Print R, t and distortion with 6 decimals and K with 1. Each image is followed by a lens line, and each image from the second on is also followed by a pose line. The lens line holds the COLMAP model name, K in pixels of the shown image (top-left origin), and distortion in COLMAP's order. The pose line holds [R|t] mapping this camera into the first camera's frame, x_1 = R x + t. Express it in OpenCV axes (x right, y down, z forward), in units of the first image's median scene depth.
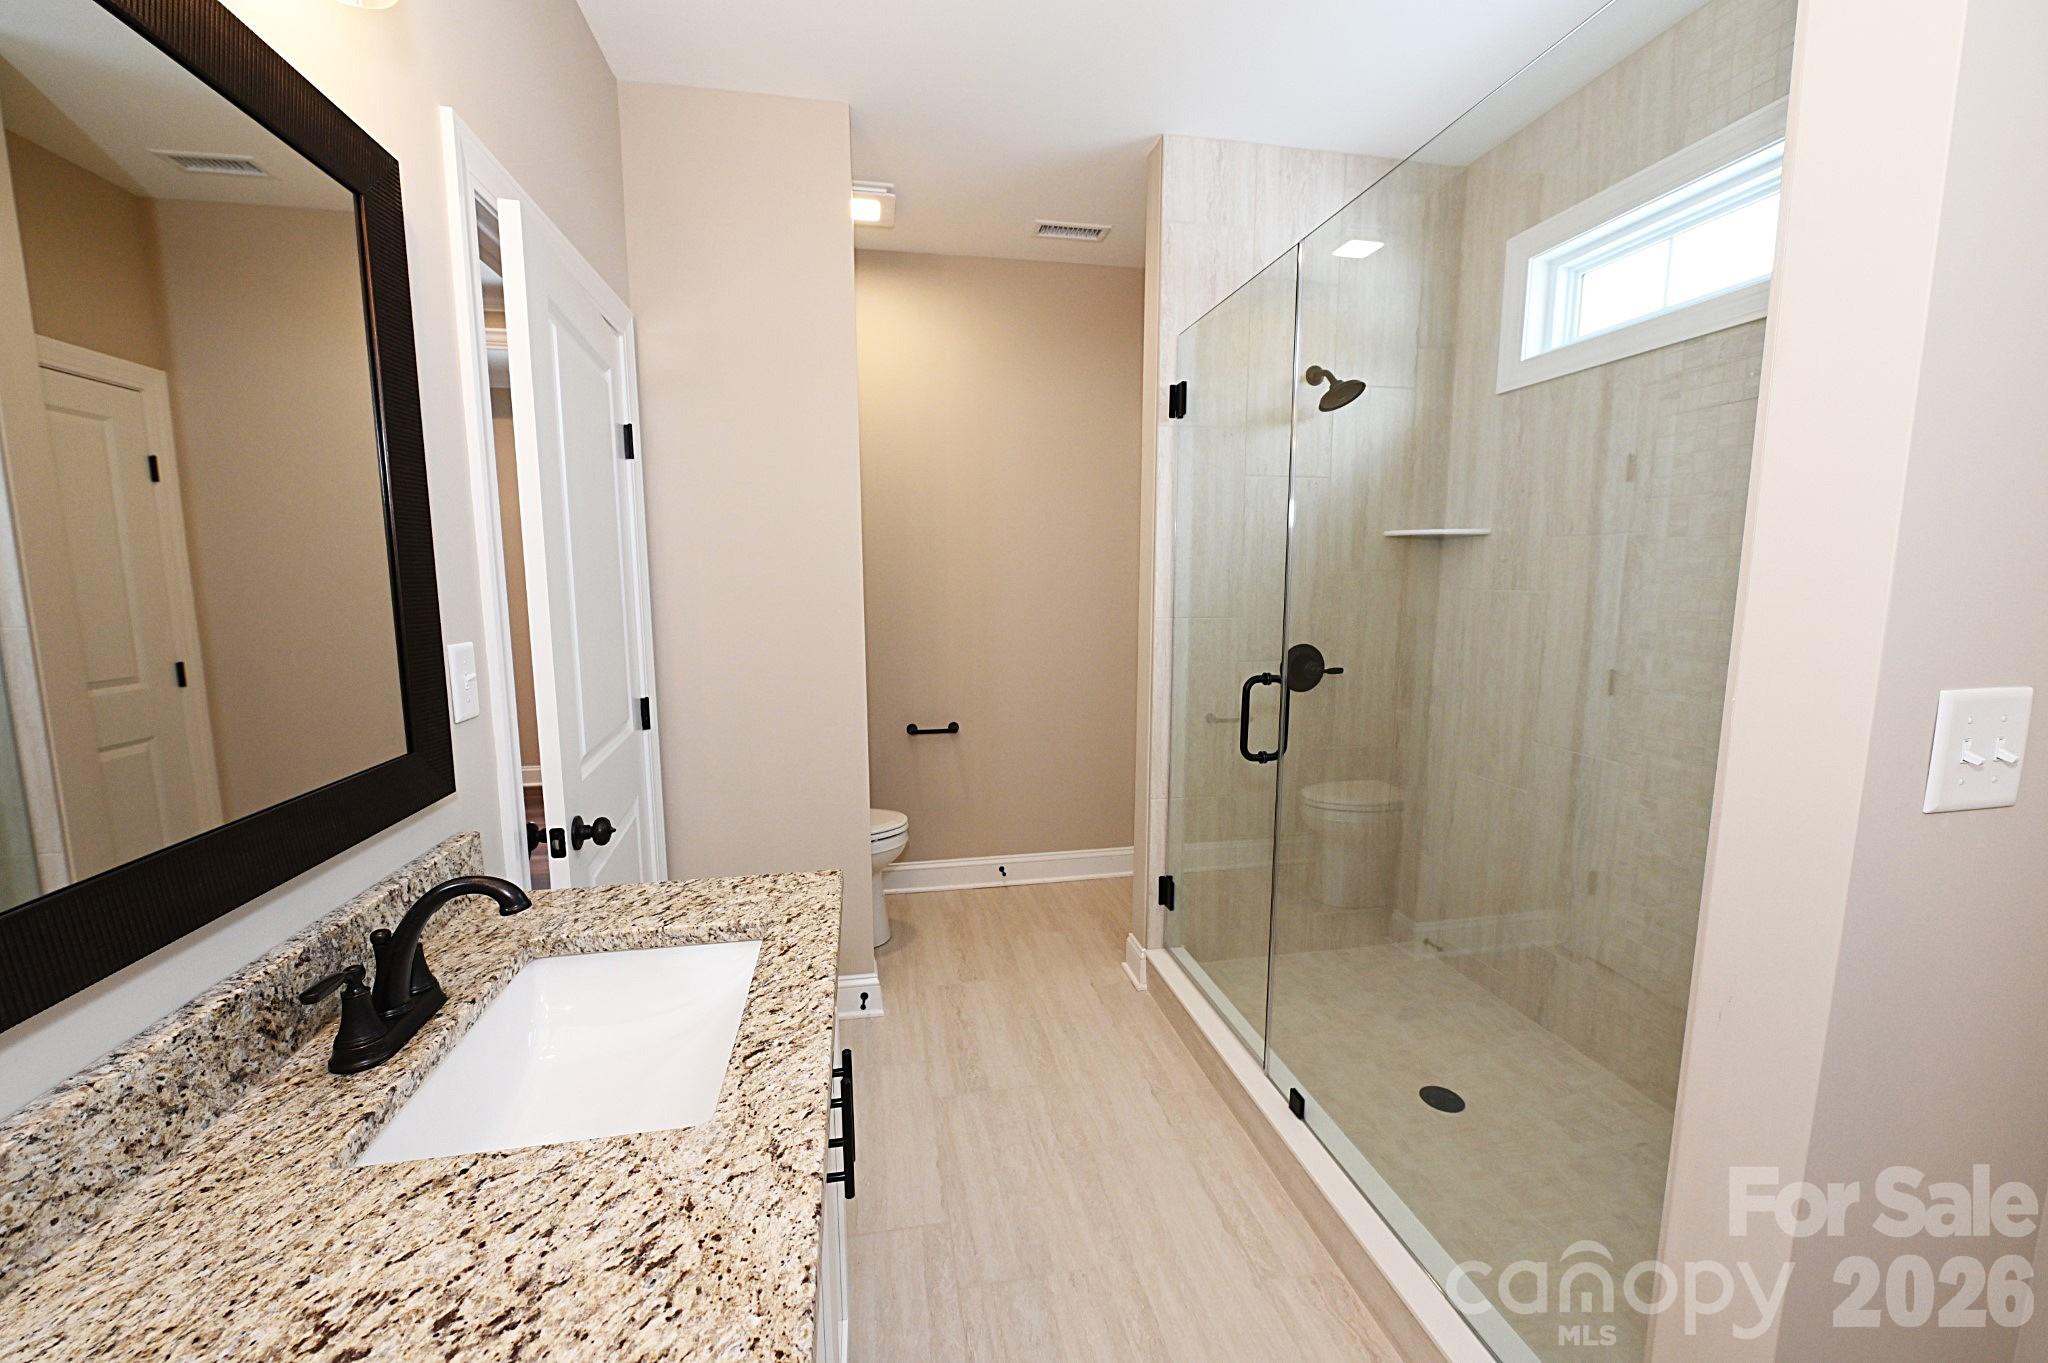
lens RADIAL K [[795.0, 0, 1024.0], [0, 795.0, 681.5], [0, 0, 1]] dist [-0.007341, -0.000271]
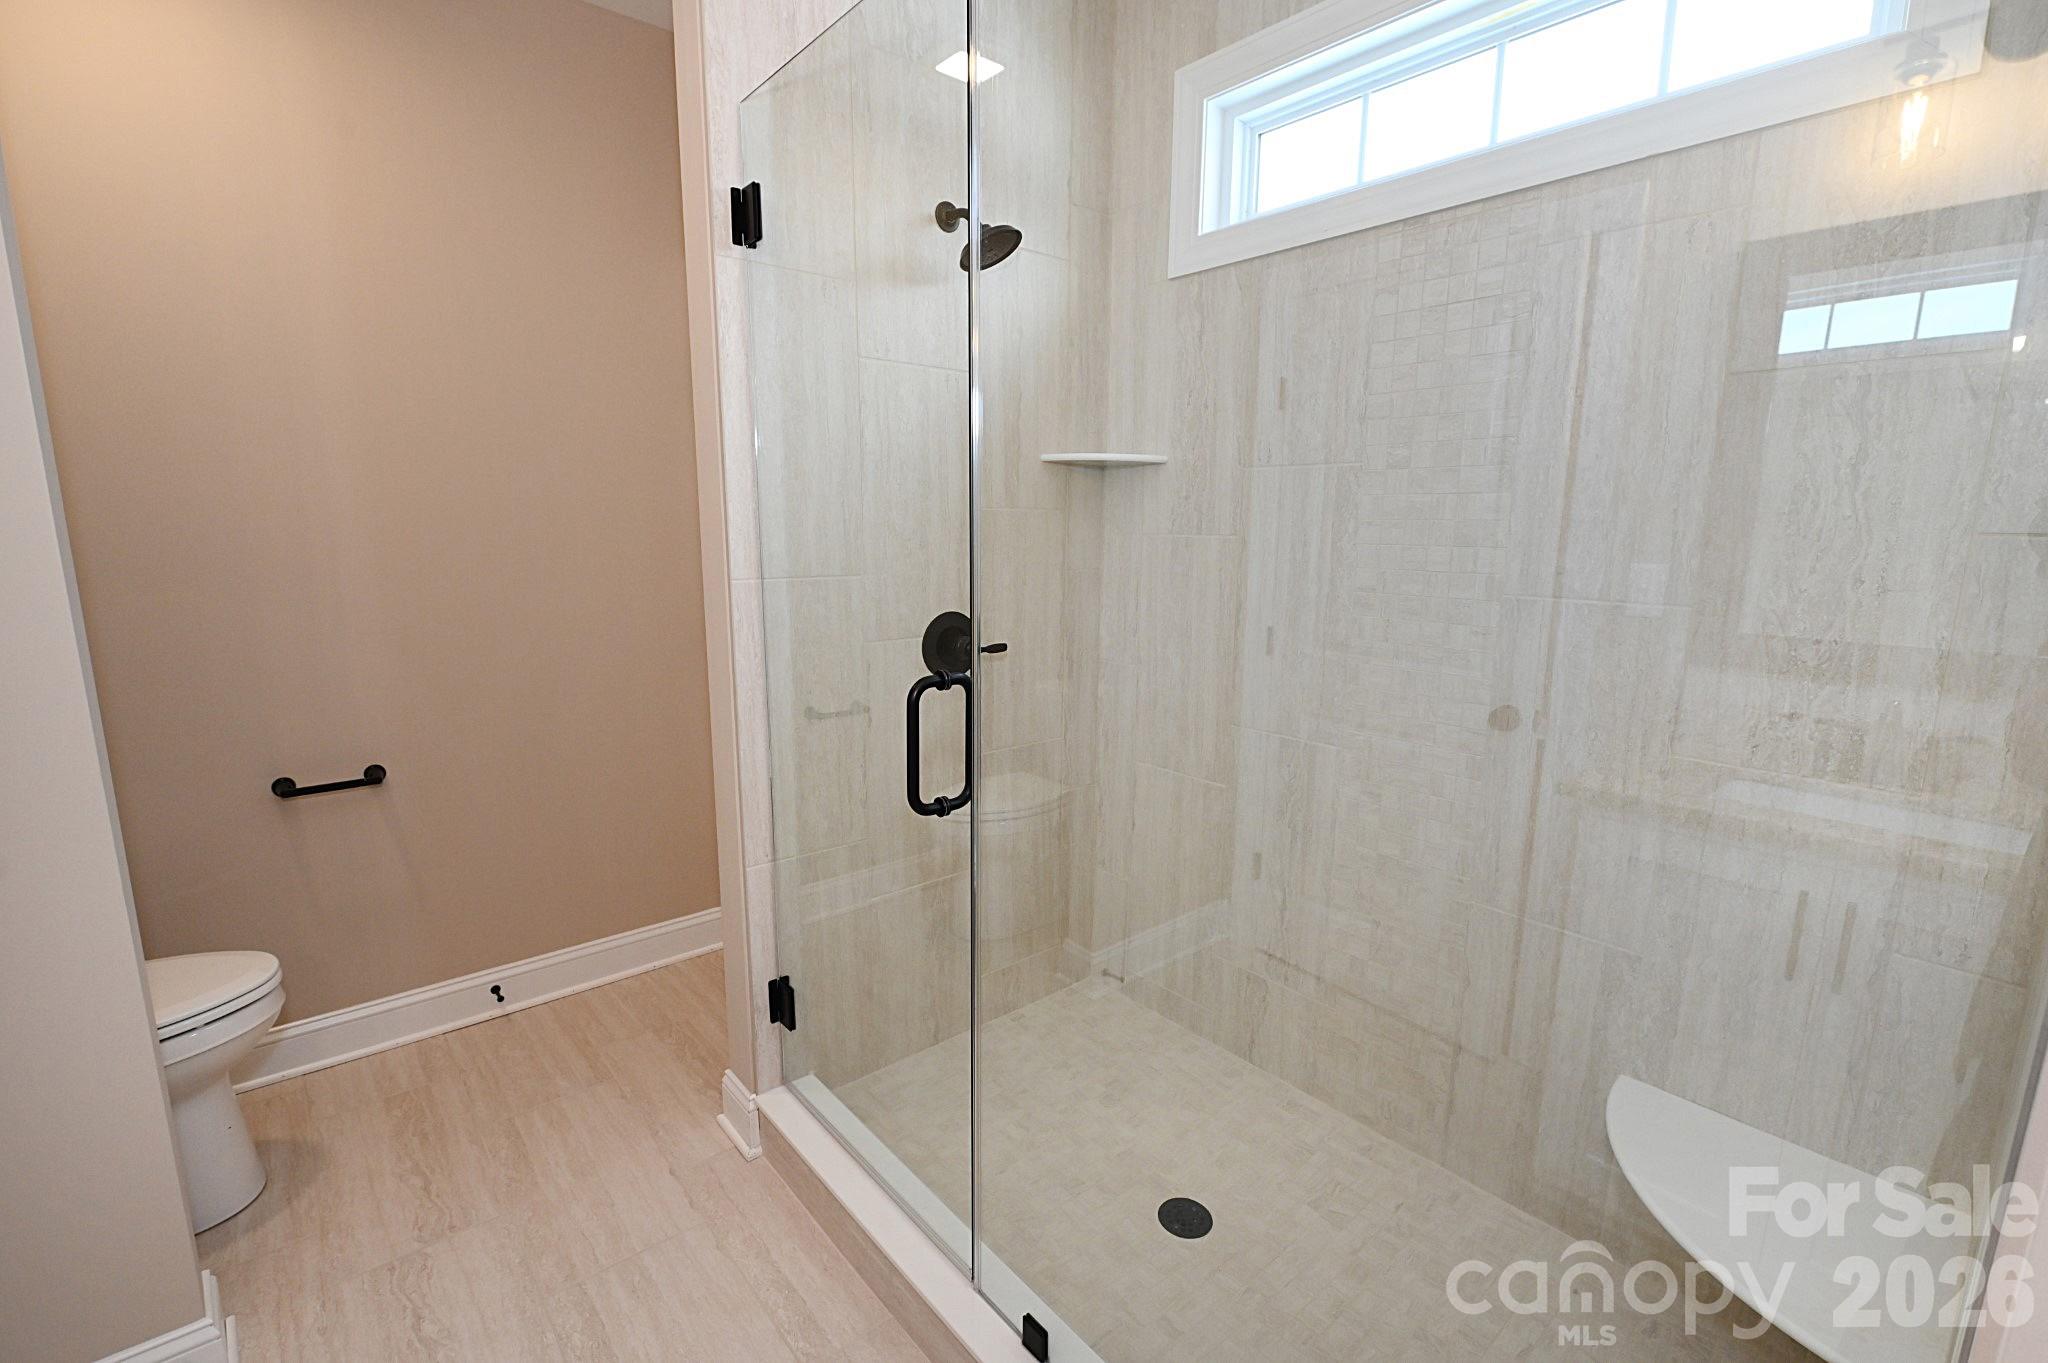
lens RADIAL K [[897.2, 0, 1024.2], [0, 897.2, 690.5], [0, 0, 1]] dist [-0.009188, 0.000117]
pose [[0.873471, -0.081164, 0.480063, 0.022561], [0.053942, 0.996069, 0.070259, -0.030874], [-0.483879, -0.035474, 0.874416, 0.281212]]
